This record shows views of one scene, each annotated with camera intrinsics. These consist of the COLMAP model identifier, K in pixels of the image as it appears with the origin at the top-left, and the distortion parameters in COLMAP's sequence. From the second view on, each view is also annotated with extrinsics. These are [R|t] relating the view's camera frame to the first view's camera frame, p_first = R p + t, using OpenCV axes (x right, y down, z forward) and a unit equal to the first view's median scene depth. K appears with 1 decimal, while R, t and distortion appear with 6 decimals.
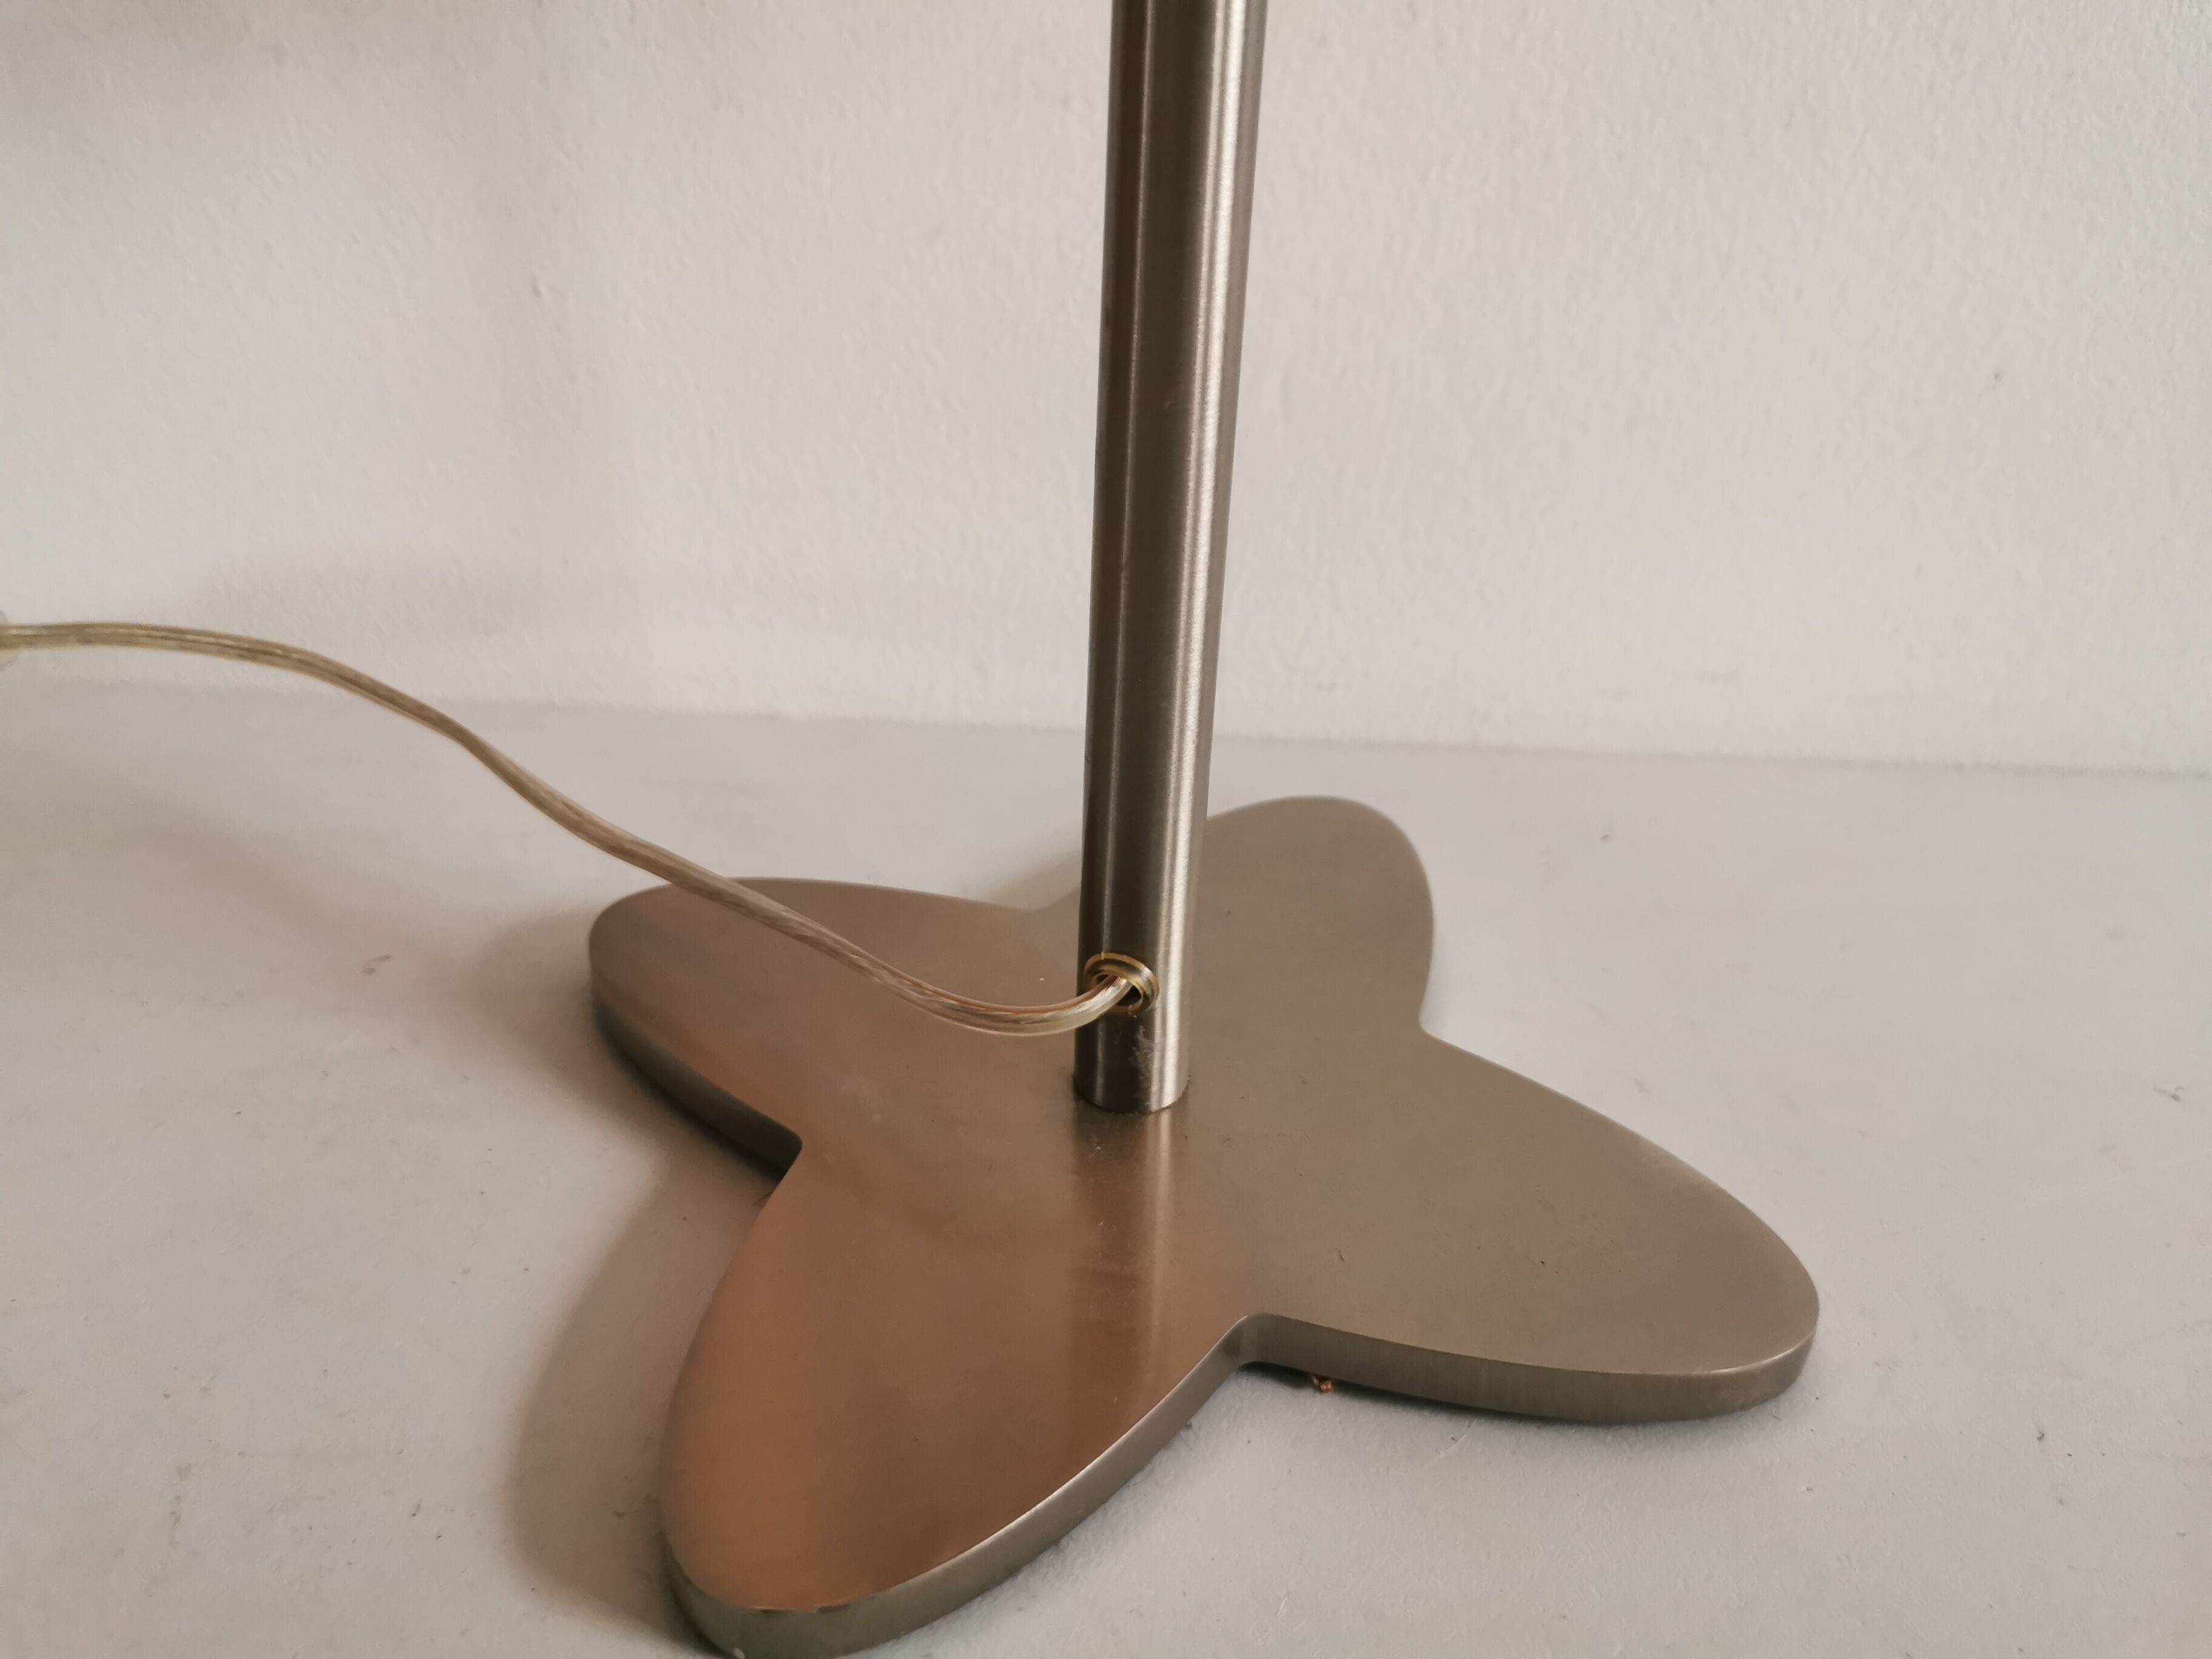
lens RADIAL K [[1744.0, 0, 1114.8], [0, 1744.0, 831.1], [0, 0, 1]] dist [0.038606, -0.056879]
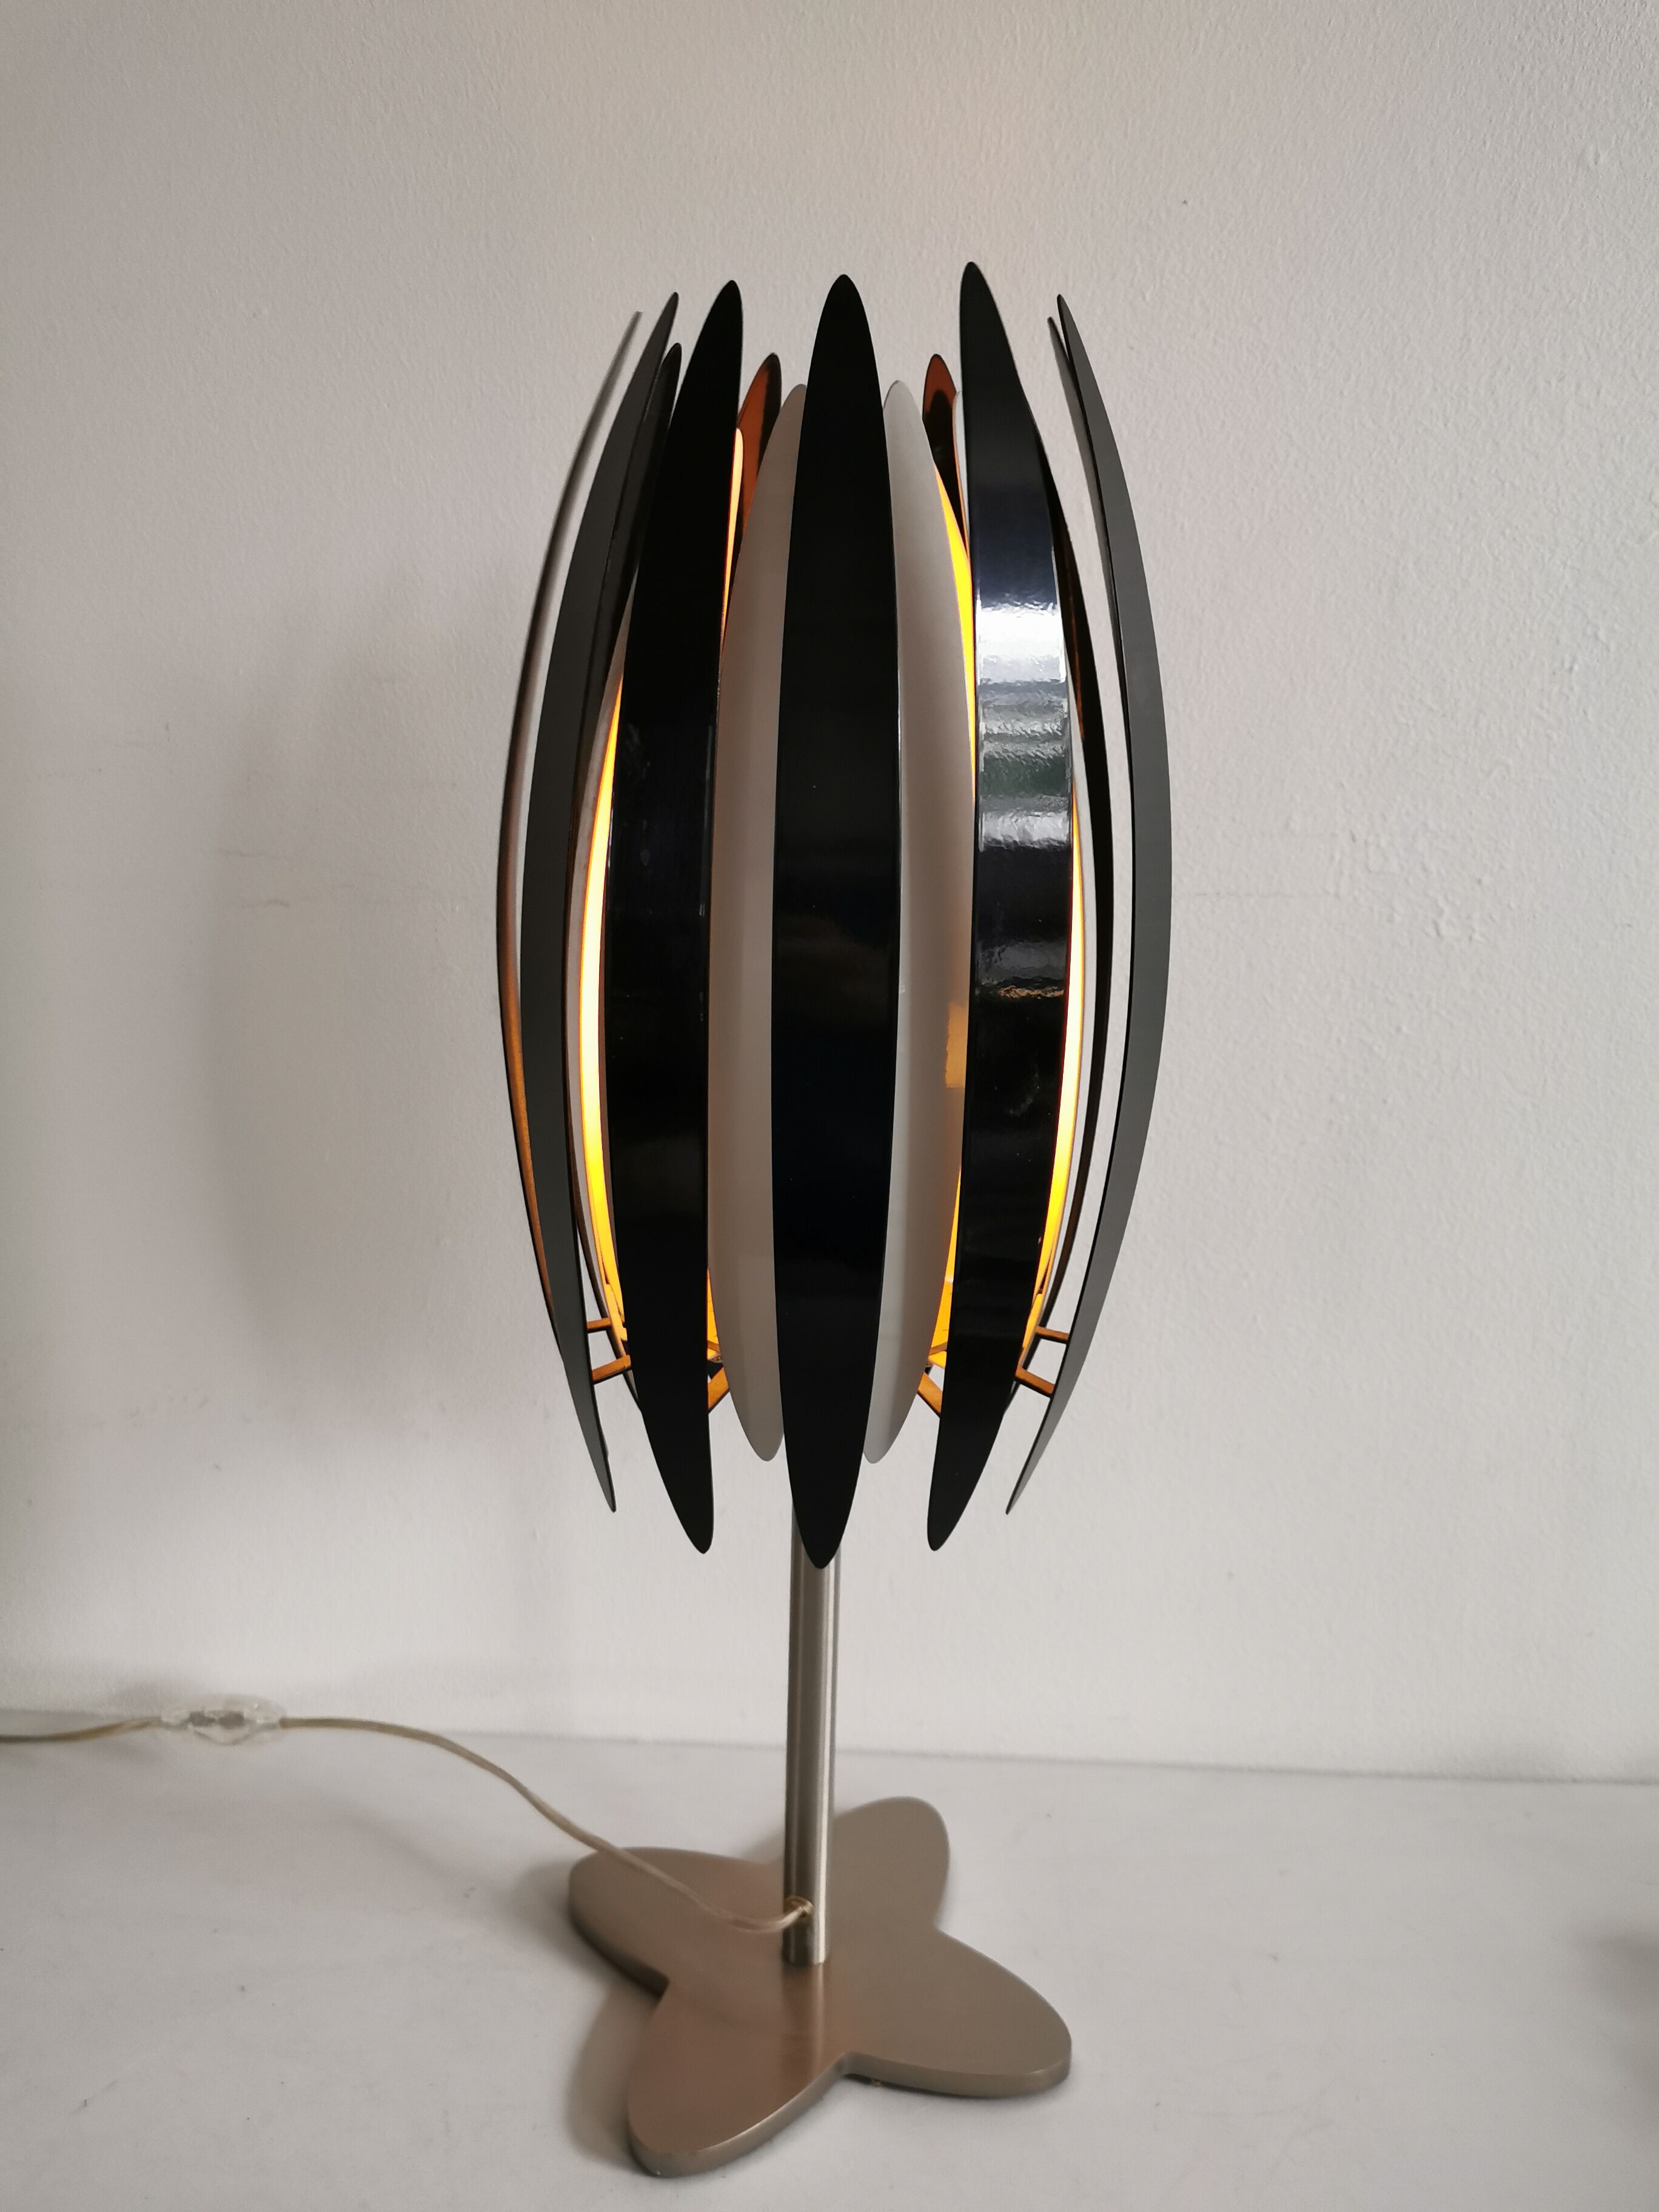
lens RADIAL K [[1744.0, 0, 828.0], [0, 1744.0, 1119.1], [0, 0, 1]] dist [0.038606, -0.056879]
pose [[0.999677, -0.012867, -0.021933, 0.105654], [0.006214, 0.960005, -0.279915, -0.275186], [0.024658, 0.279689, 0.959774, -1.598558]]
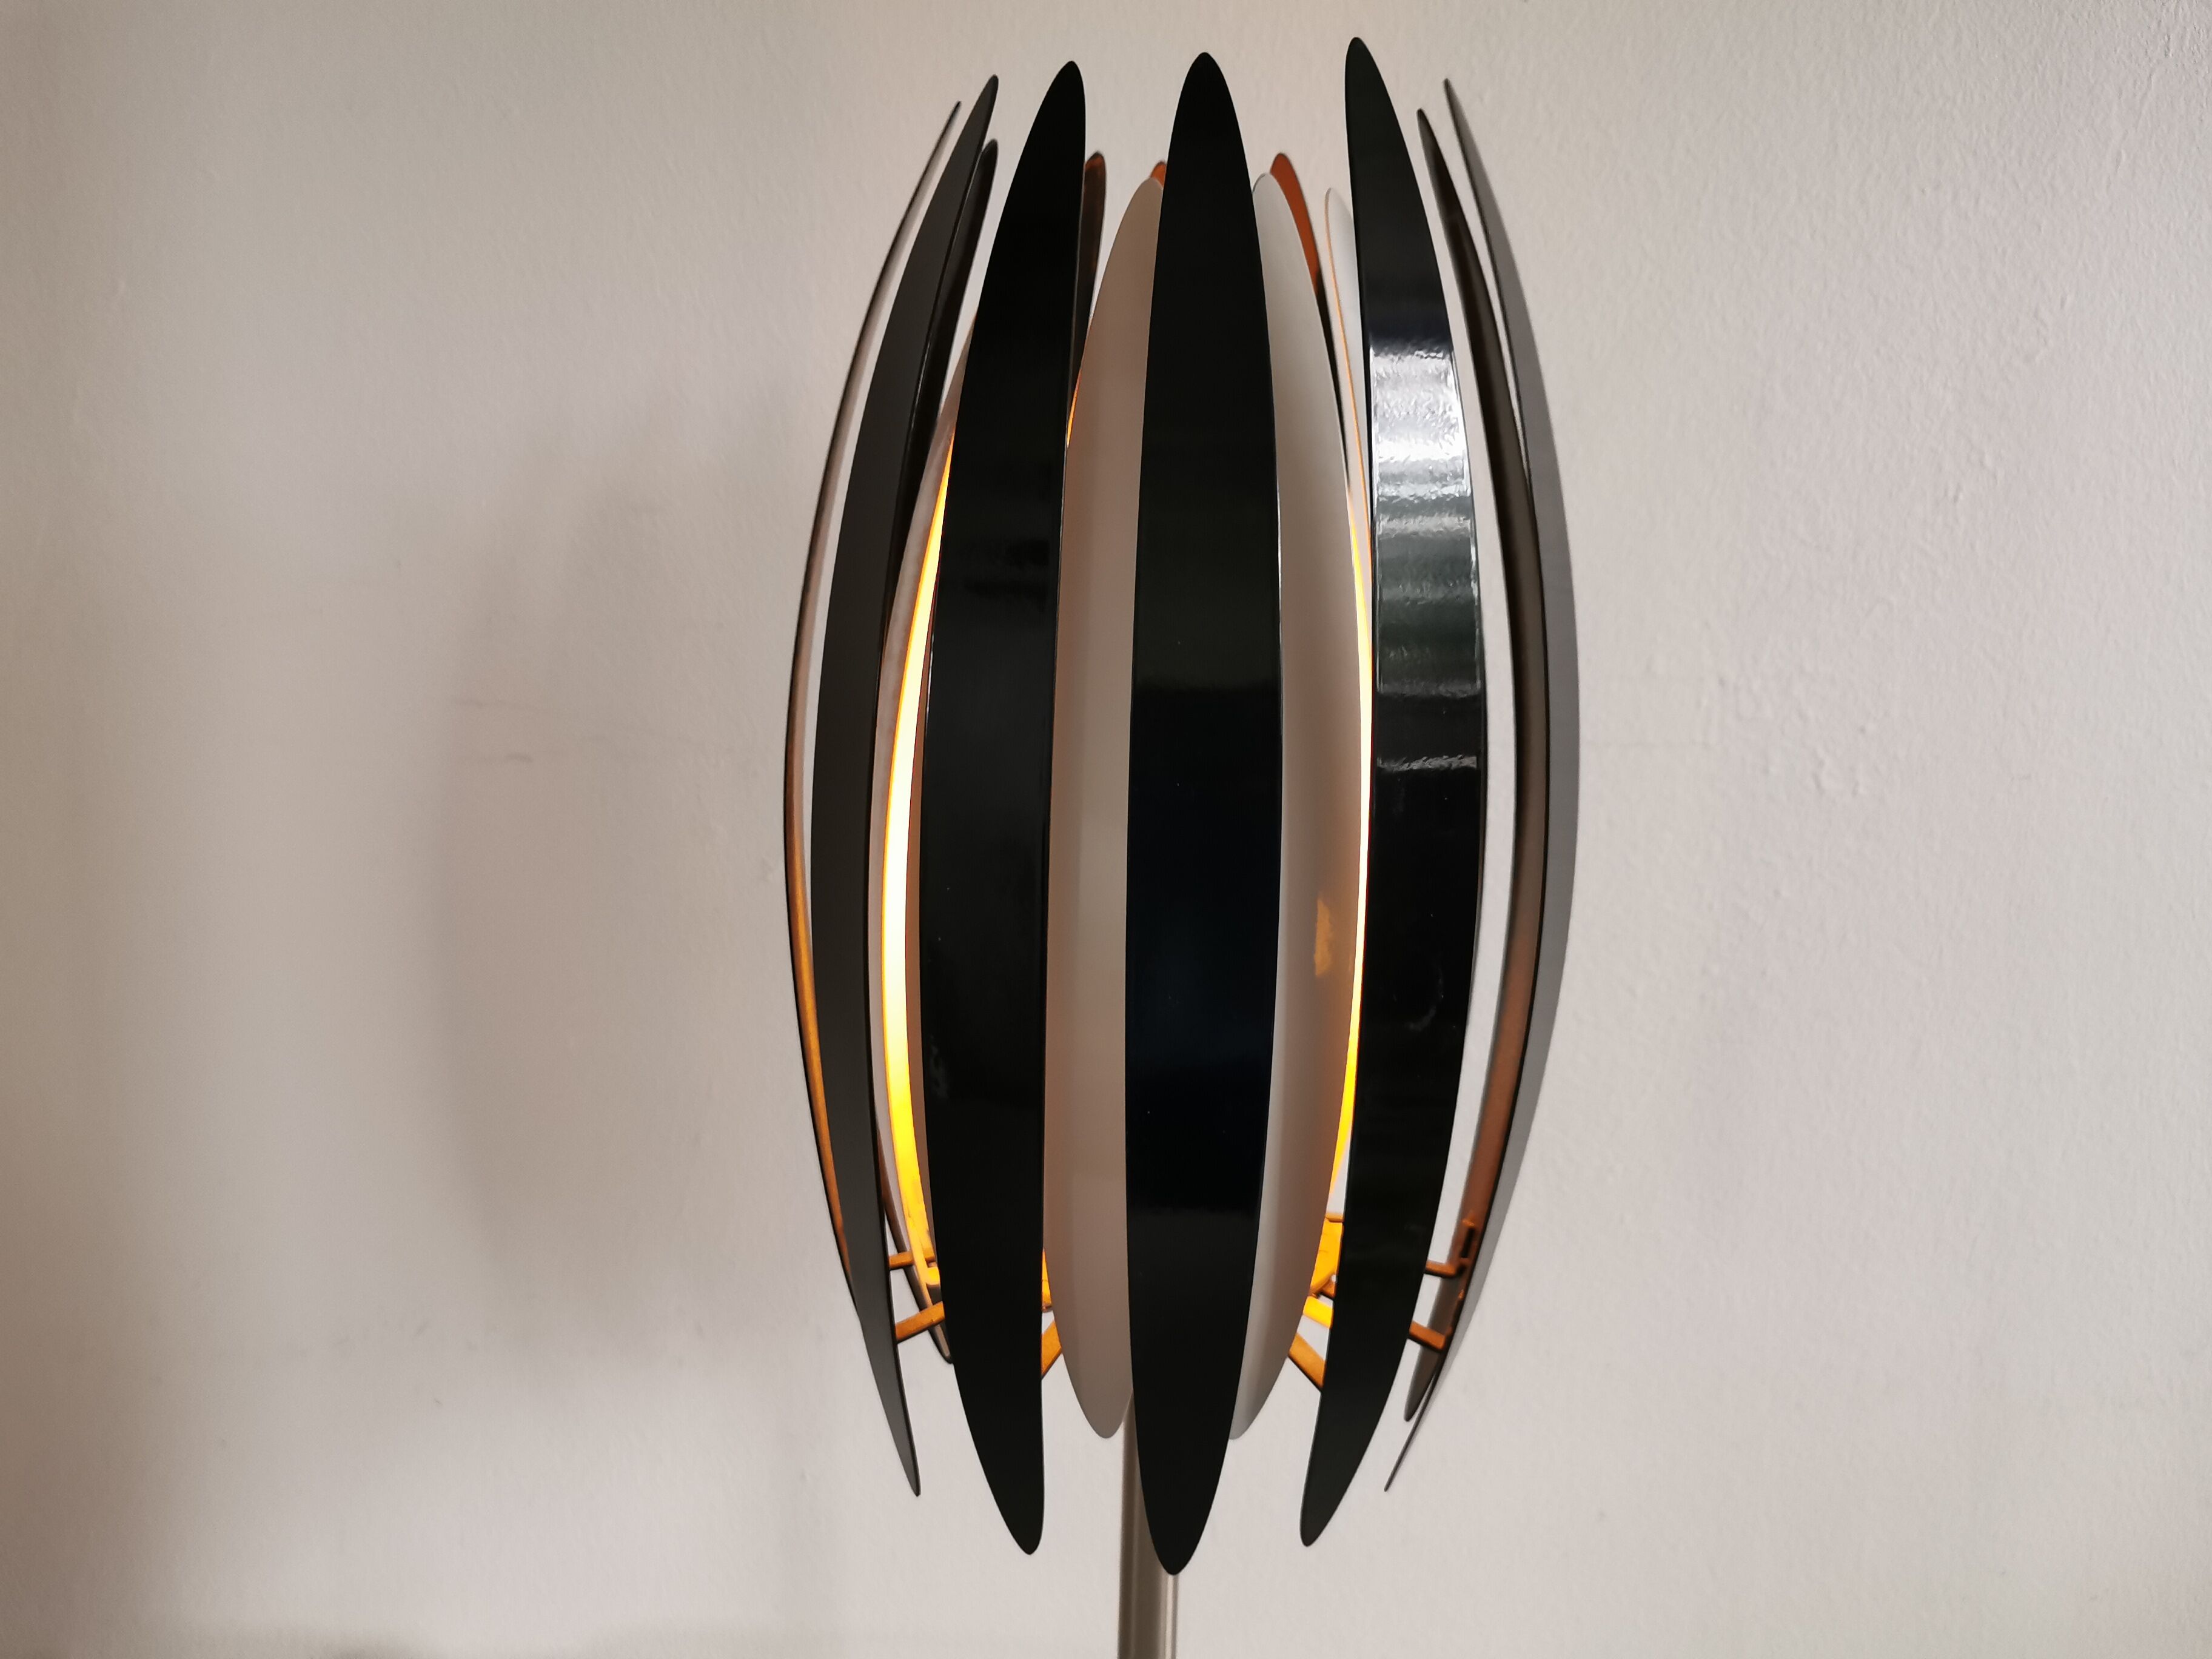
lens RADIAL K [[1744.0, 0, 1102.9], [0, 1744.0, 816.1], [0, 0, 1]] dist [0.038606, -0.056879]
pose [[0.999801, -0.019566, 0.003913, -0.013092], [0.019718, 0.938761, -0.344003, -0.445969], [0.003057, 0.344012, 0.938960, -1.335057]]
